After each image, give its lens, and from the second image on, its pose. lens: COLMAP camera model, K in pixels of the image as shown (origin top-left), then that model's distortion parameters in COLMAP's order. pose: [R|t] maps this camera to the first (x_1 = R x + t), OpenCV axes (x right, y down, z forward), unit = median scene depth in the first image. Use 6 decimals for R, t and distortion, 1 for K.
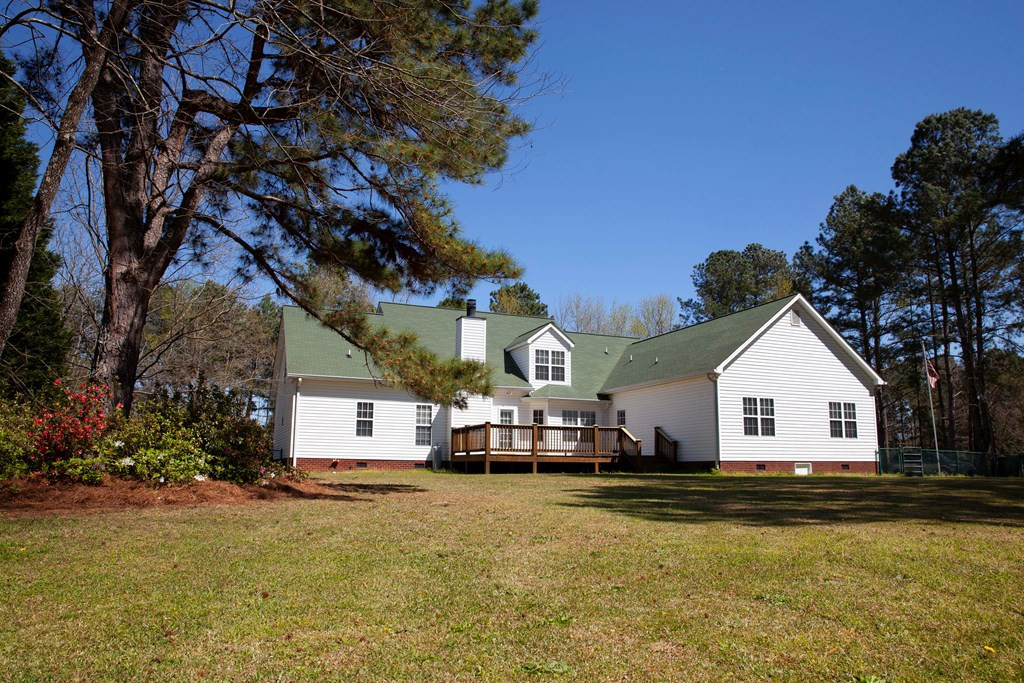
lens RADIAL K [[731.5, 0, 512.0], [0, 731.5, 341.5], [0, 0, 1]] dist [-0.106443, 0.092855]
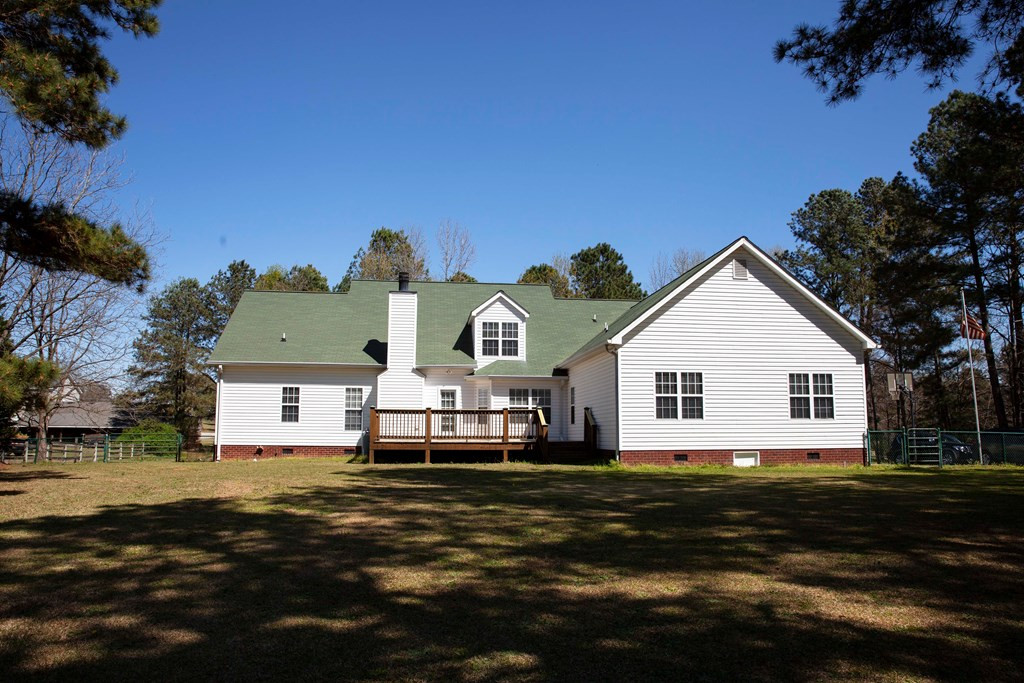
lens RADIAL K [[731.5, 0, 512.0], [0, 731.5, 341.5], [0, 0, 1]] dist [-0.106443, 0.092855]
pose [[0.961180, -0.042398, -0.272646, 0.348461], [0.054809, 0.997771, 0.038064, 0.002474], [0.270424, -0.051530, 0.961361, 0.154327]]
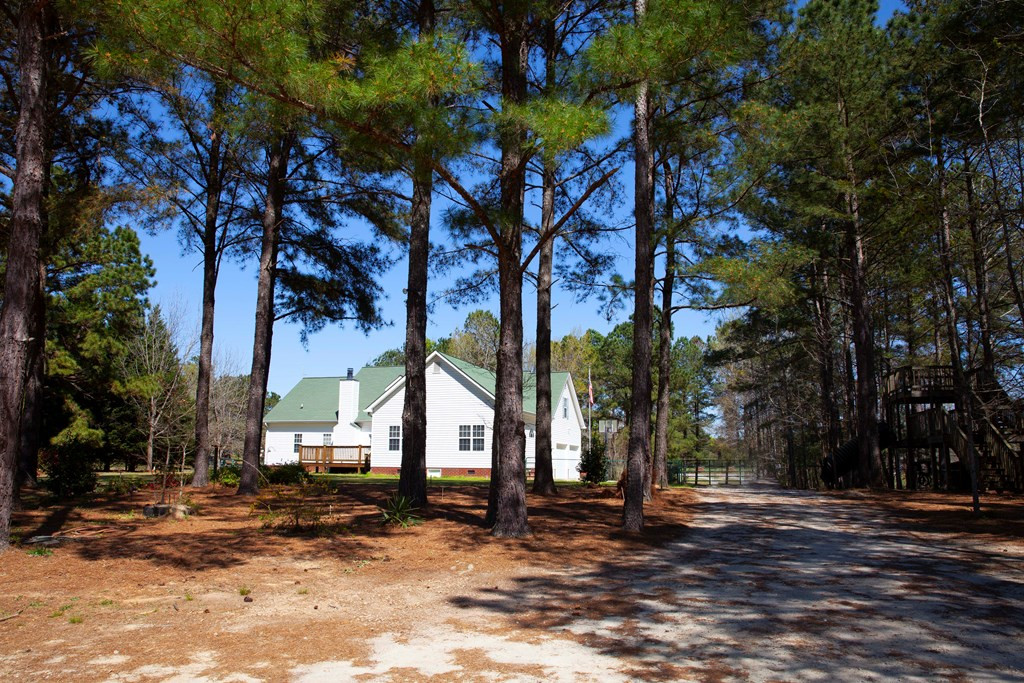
lens RADIAL K [[731.5, 0, 512.0], [0, 731.5, 341.5], [0, 0, 1]] dist [-0.106443, 0.092855]
pose [[0.748925, -0.115447, -0.652521, 1.389959], [0.114786, 0.992422, -0.043839, -0.003500], [0.652637, -0.042068, 0.756502, 0.001036]]
